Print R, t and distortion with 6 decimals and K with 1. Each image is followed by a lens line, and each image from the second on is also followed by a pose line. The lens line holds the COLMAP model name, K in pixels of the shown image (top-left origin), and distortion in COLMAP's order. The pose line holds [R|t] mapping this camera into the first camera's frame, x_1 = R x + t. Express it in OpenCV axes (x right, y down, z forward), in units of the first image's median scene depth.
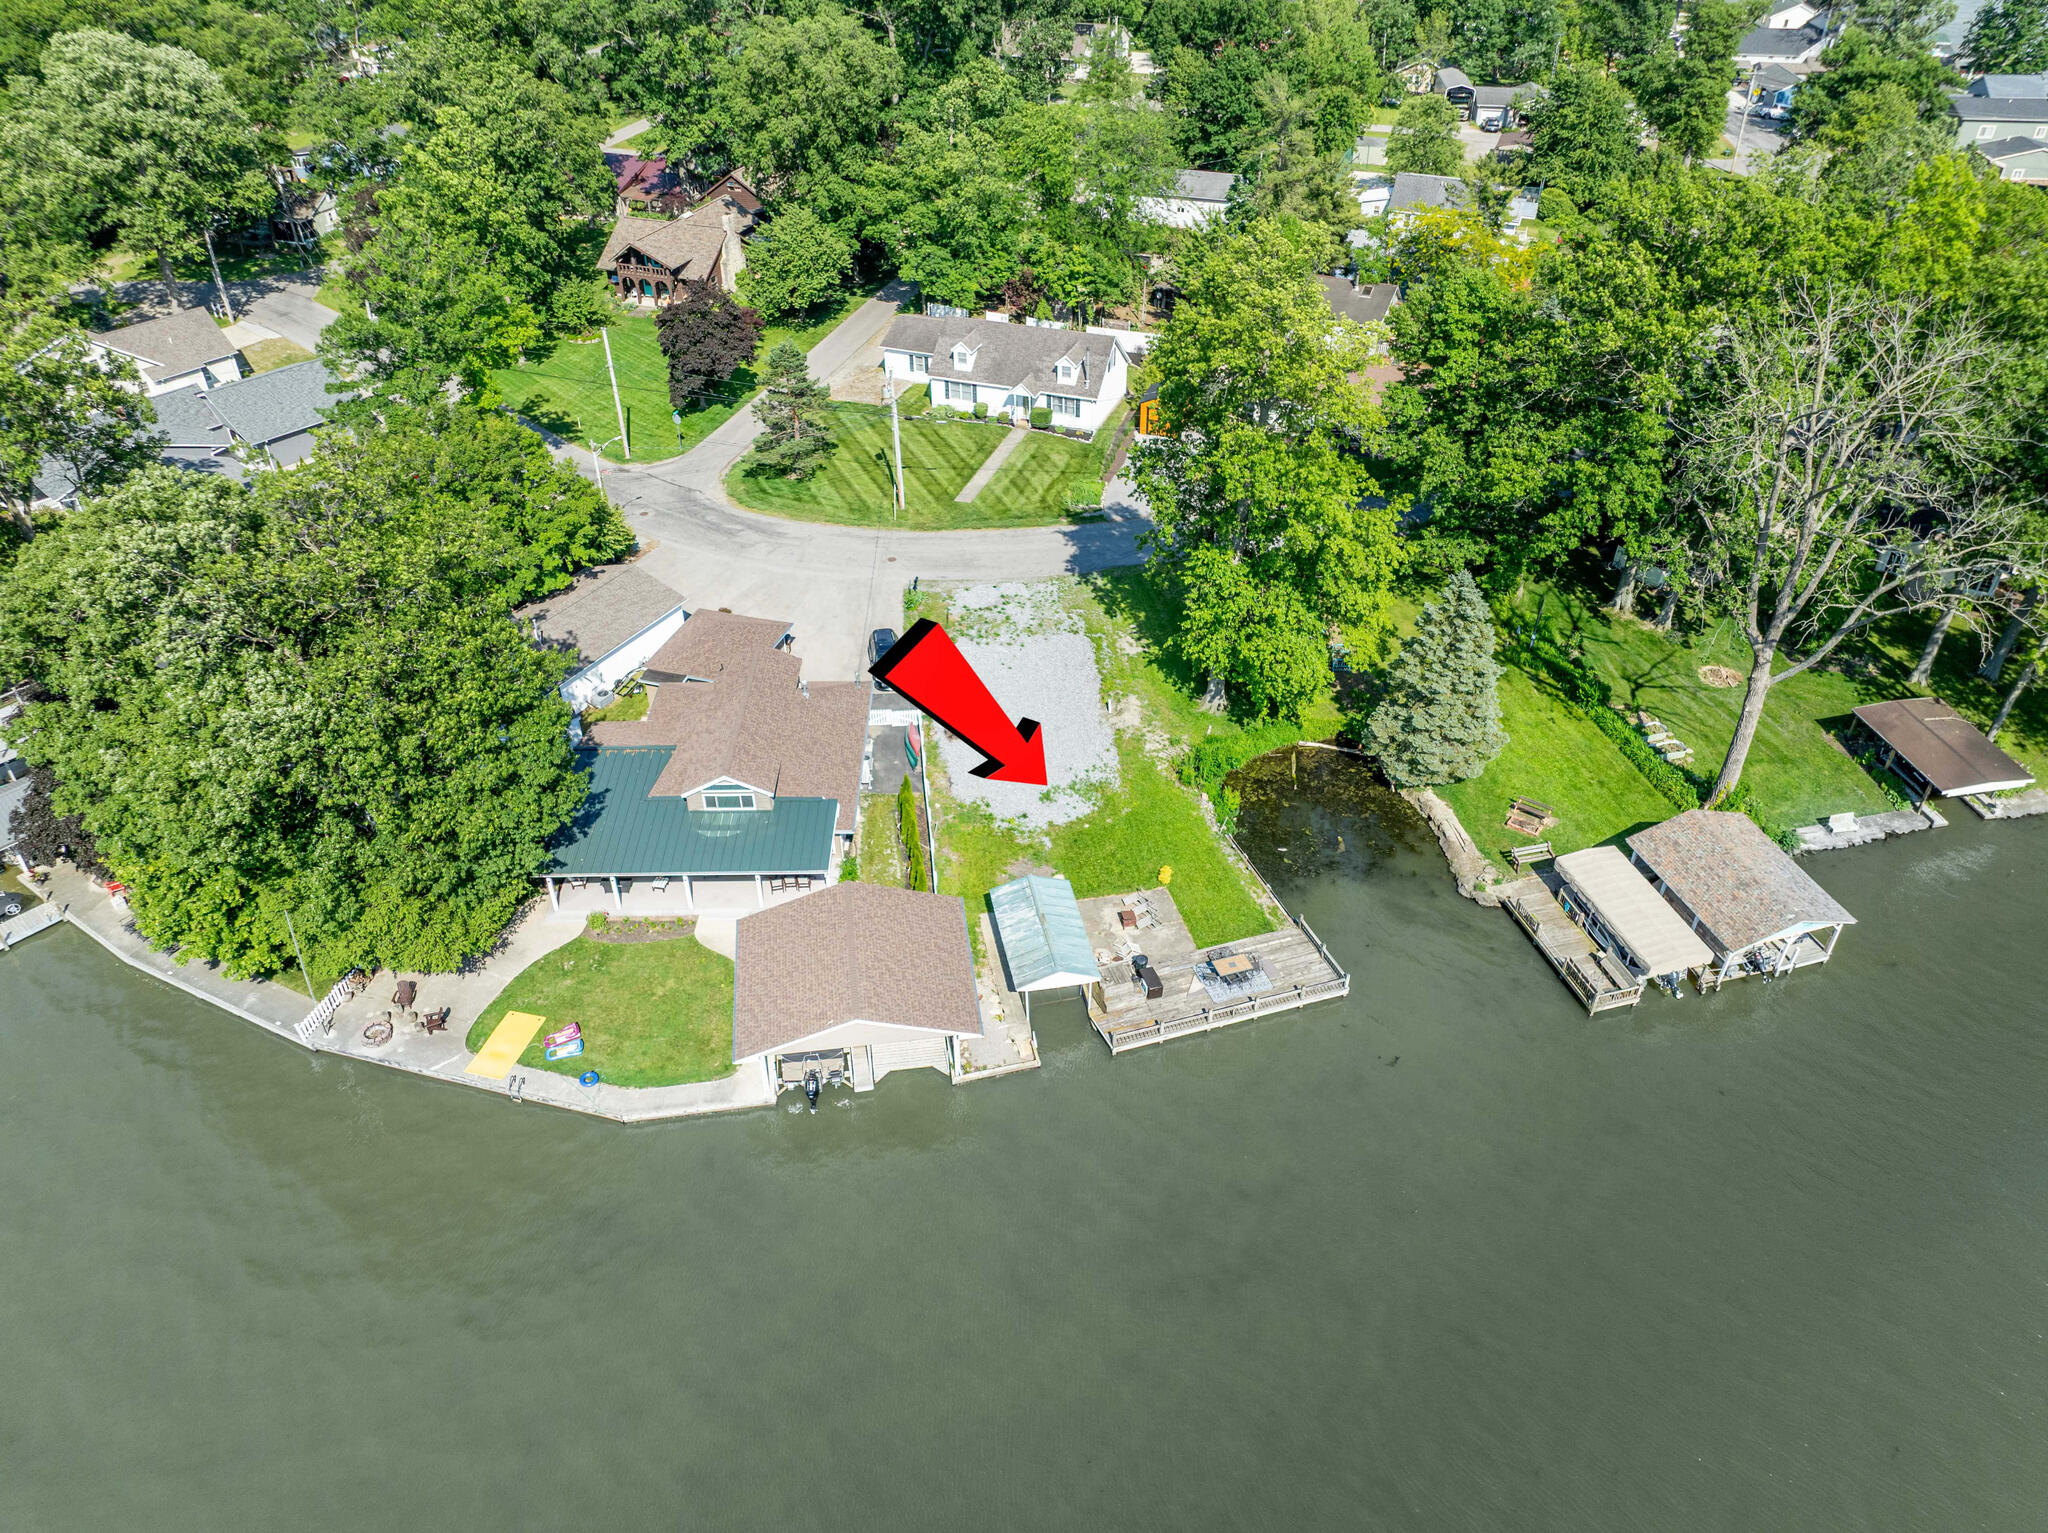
lens RADIAL K [[1435.6, 0, 1028.9], [0, 1435.6, 783.8], [0, 0, 1]] dist [-0.036228, 0.001026]
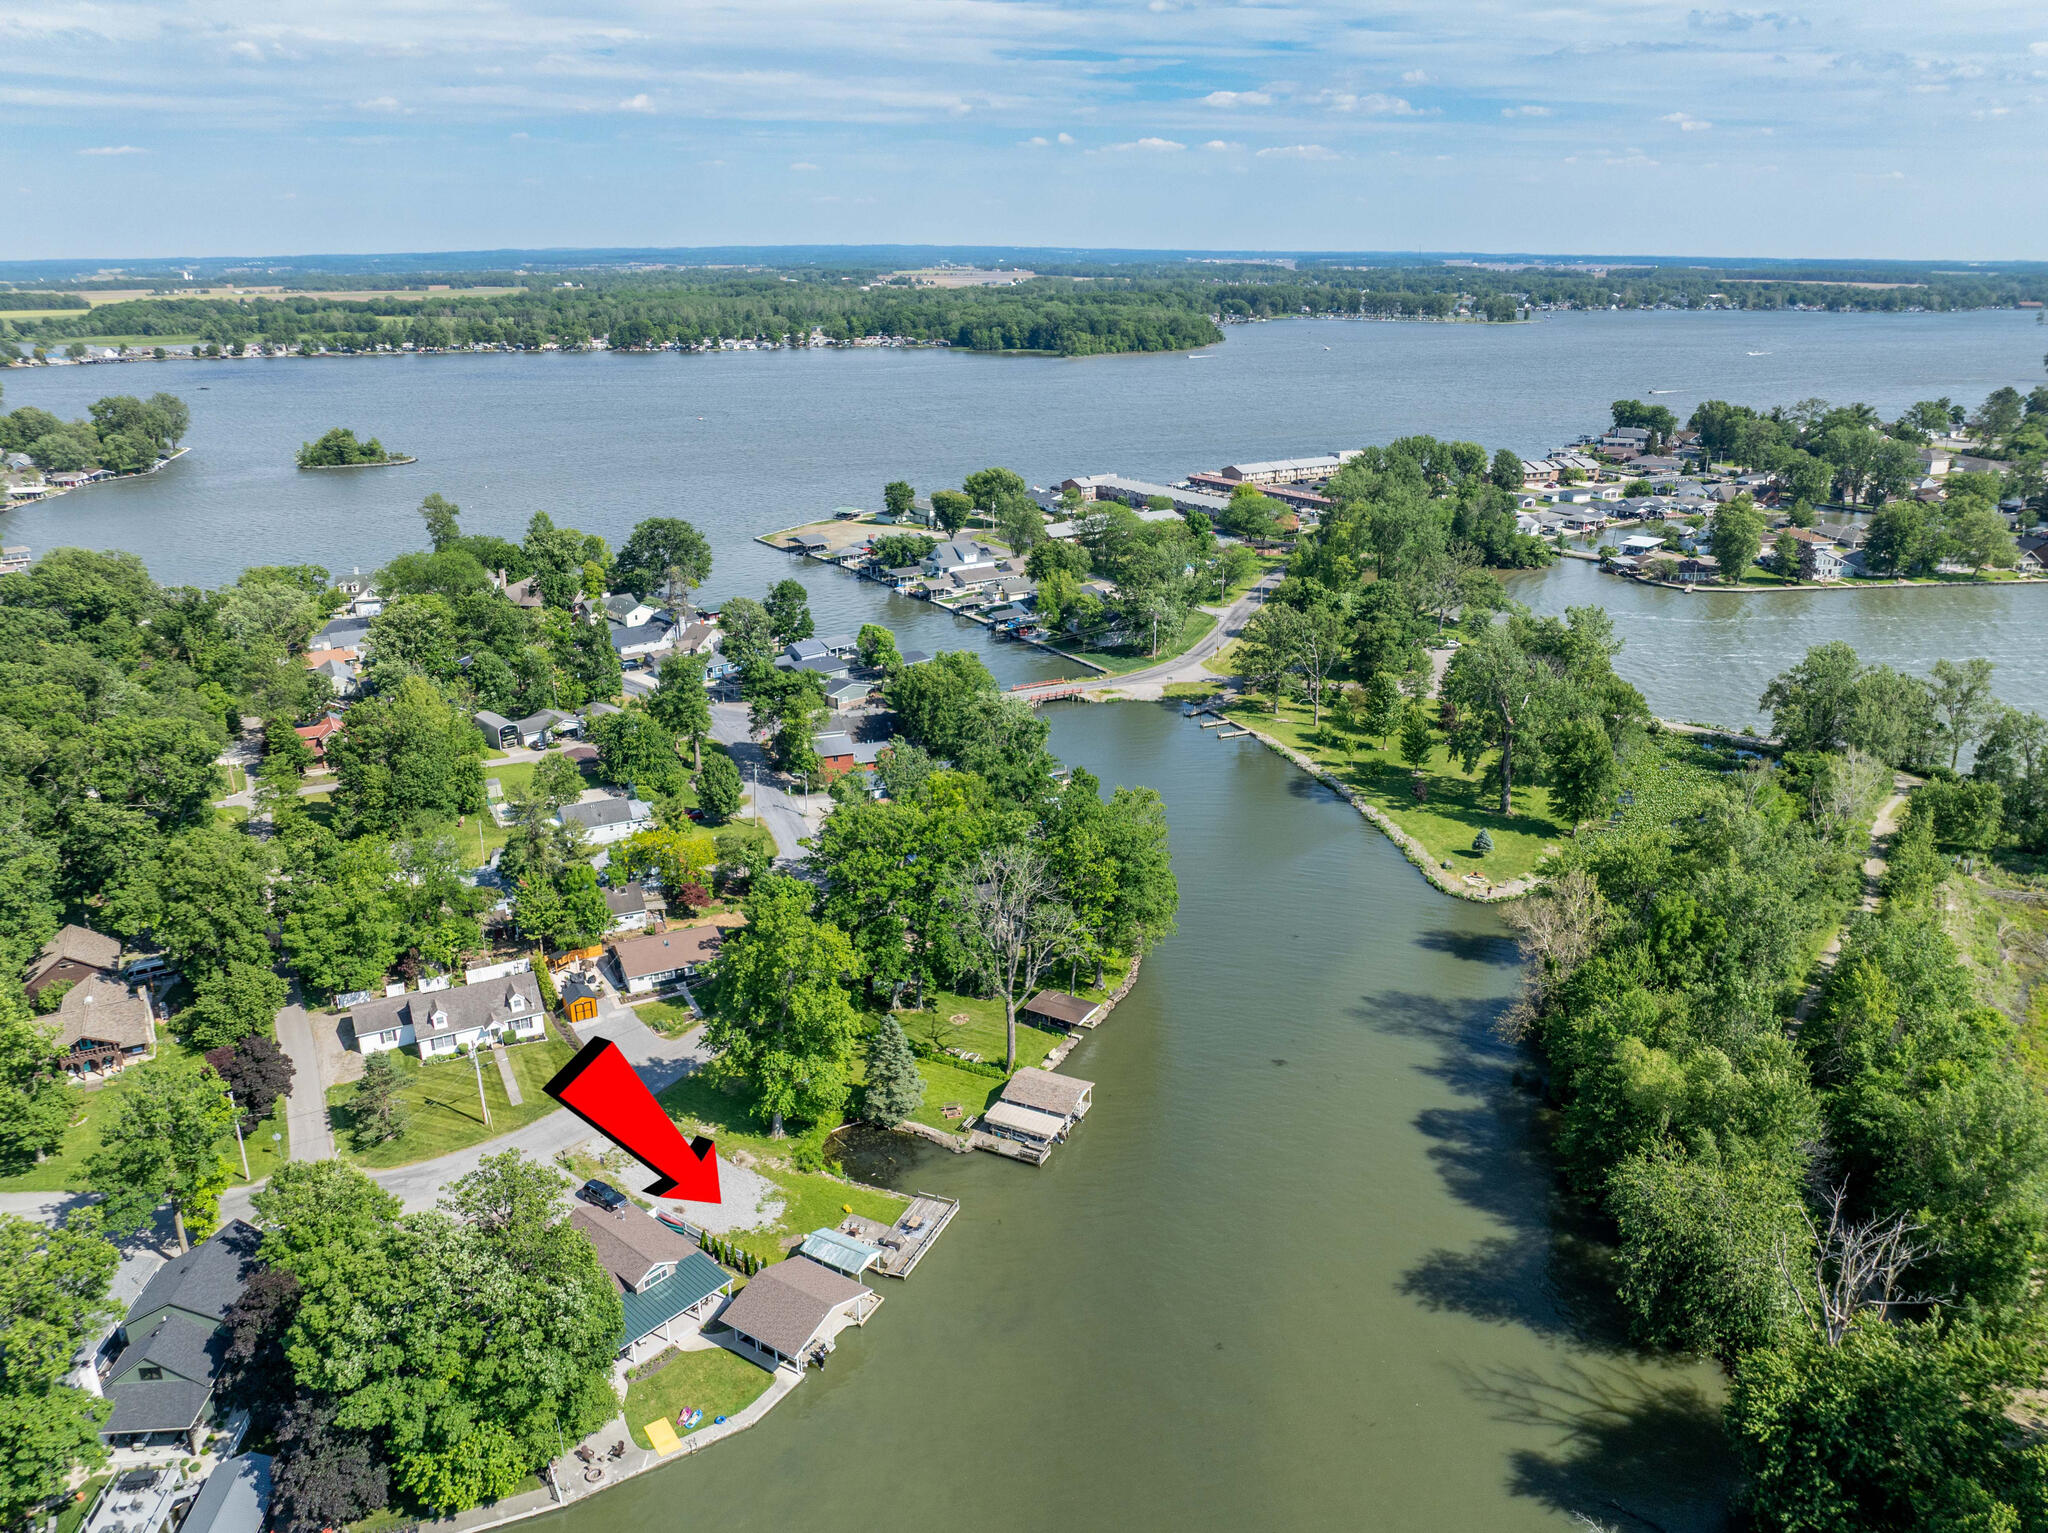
lens RADIAL K [[1470.6, 0, 1024.0], [0, 1470.6, 766.5], [0, 0, 1]] dist [-0.038969, 0.000046]
pose [[0.662506, -0.246989, 0.707165, -0.900353], [0.454412, 0.883035, -0.117301, -0.112392], [-0.595479, 0.399056, 0.697251, -0.702052]]
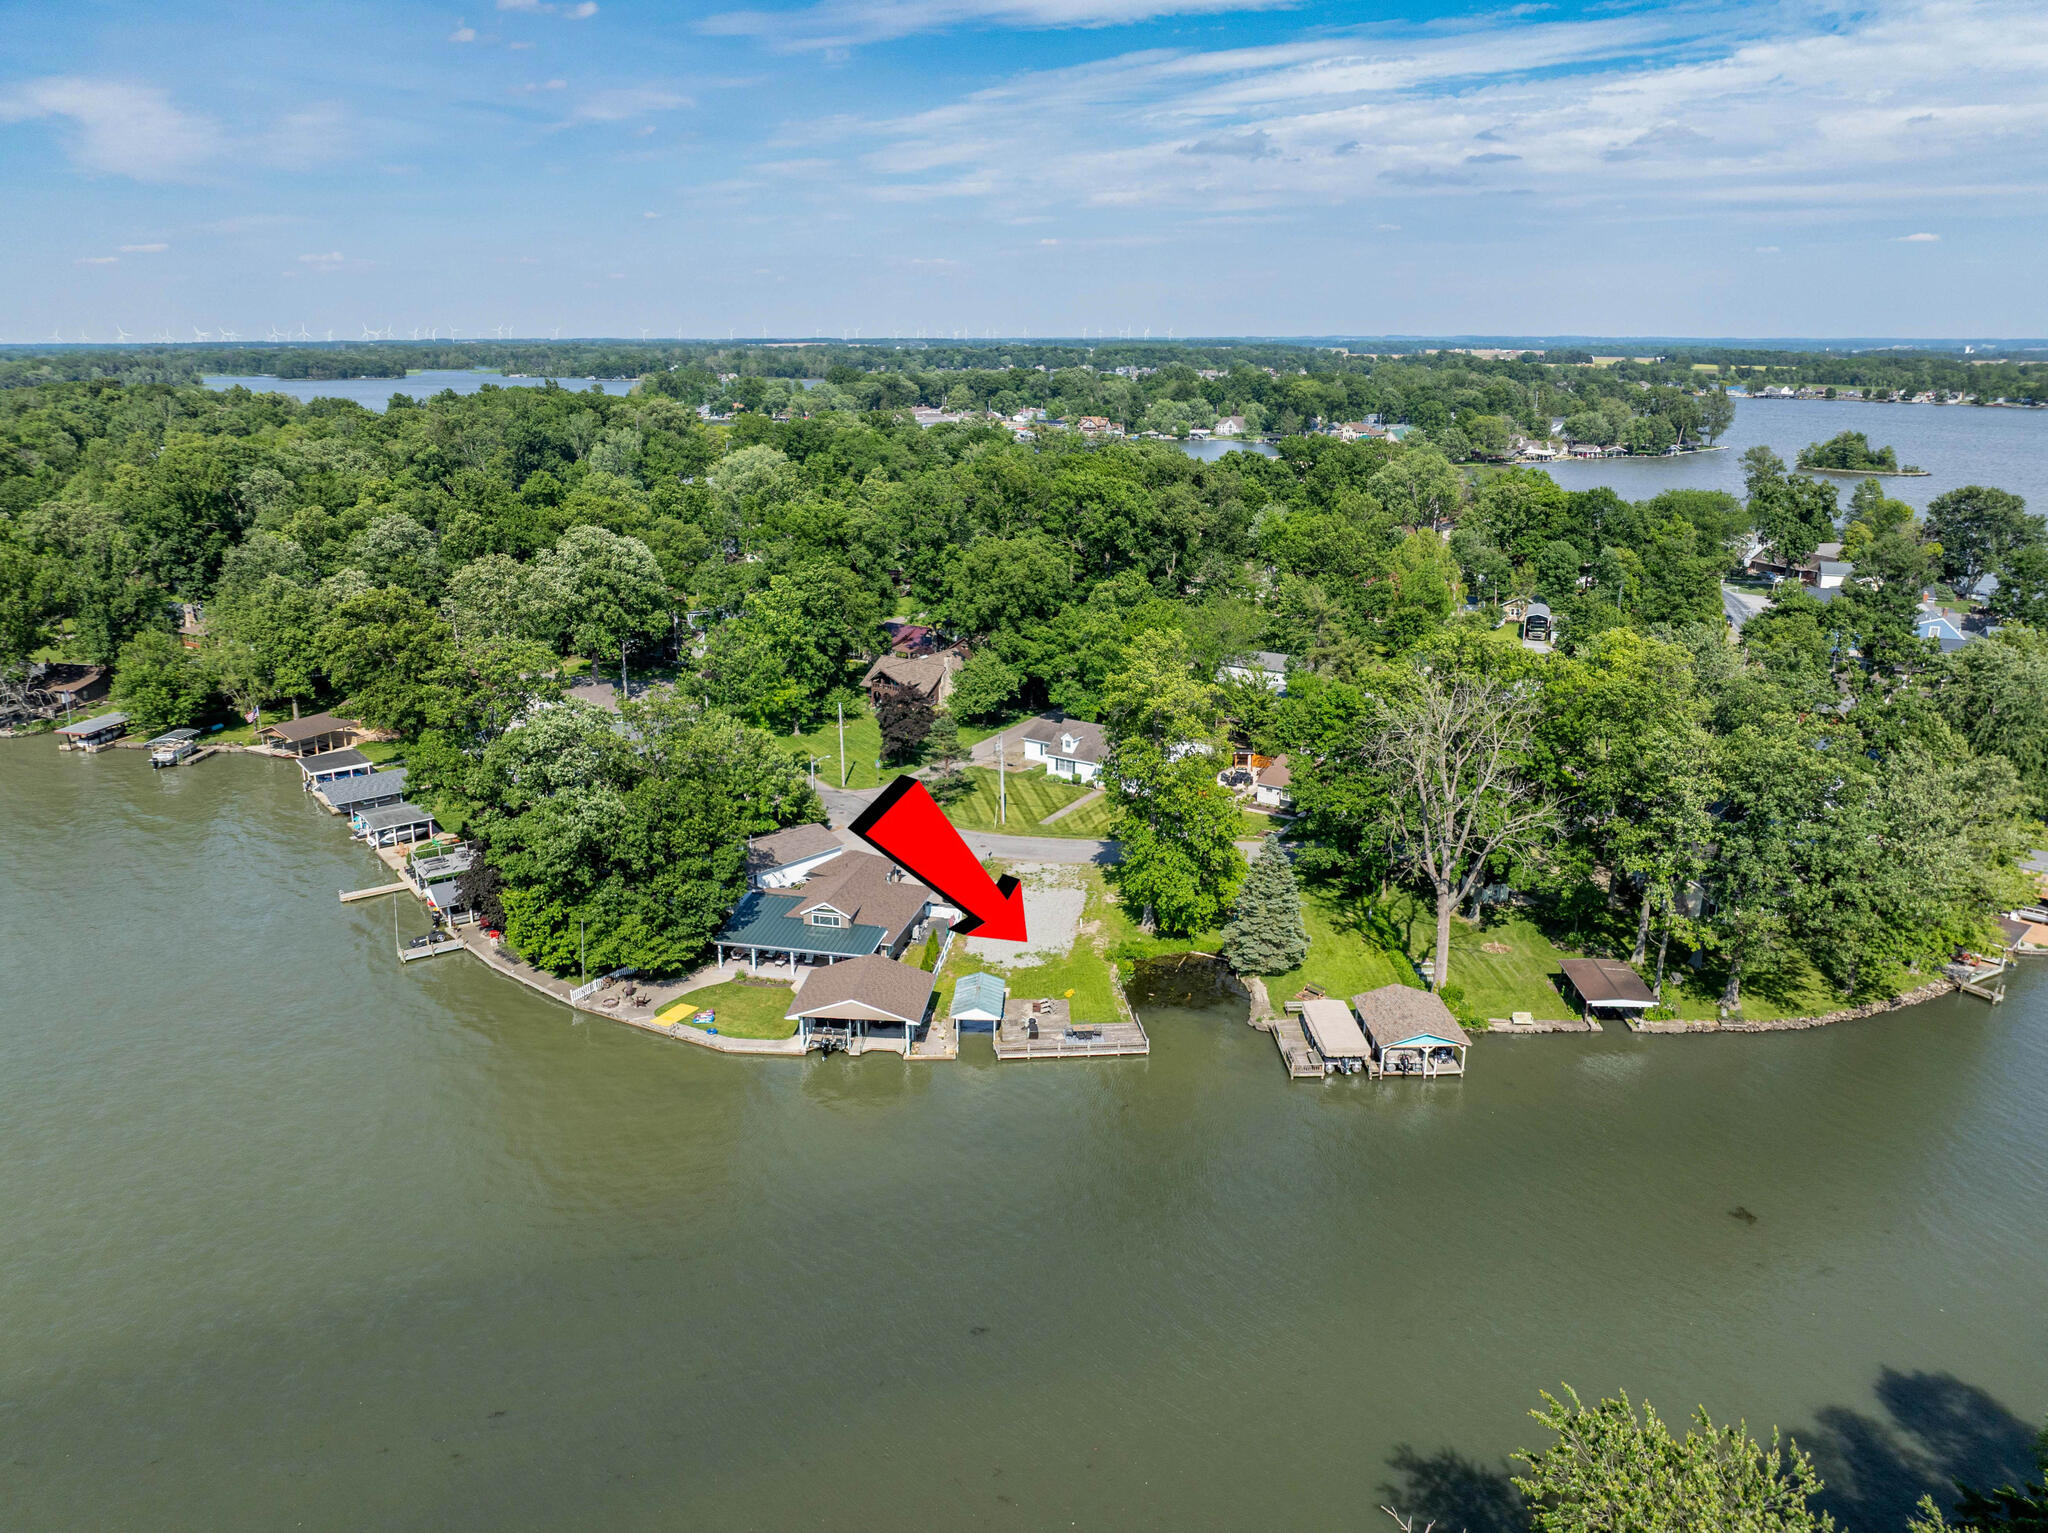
lens RADIAL K [[1456.4, 0, 1024.0], [0, 1456.4, 766.5], [0, 0, 1]] dist [-0.037982, 0.000912]
pose [[0.972053, 0.072565, -0.223267, 0.351318], [-0.147135, 0.929380, -0.338531, 0.347610], [0.182934, 0.361921, 0.914083, -0.554615]]
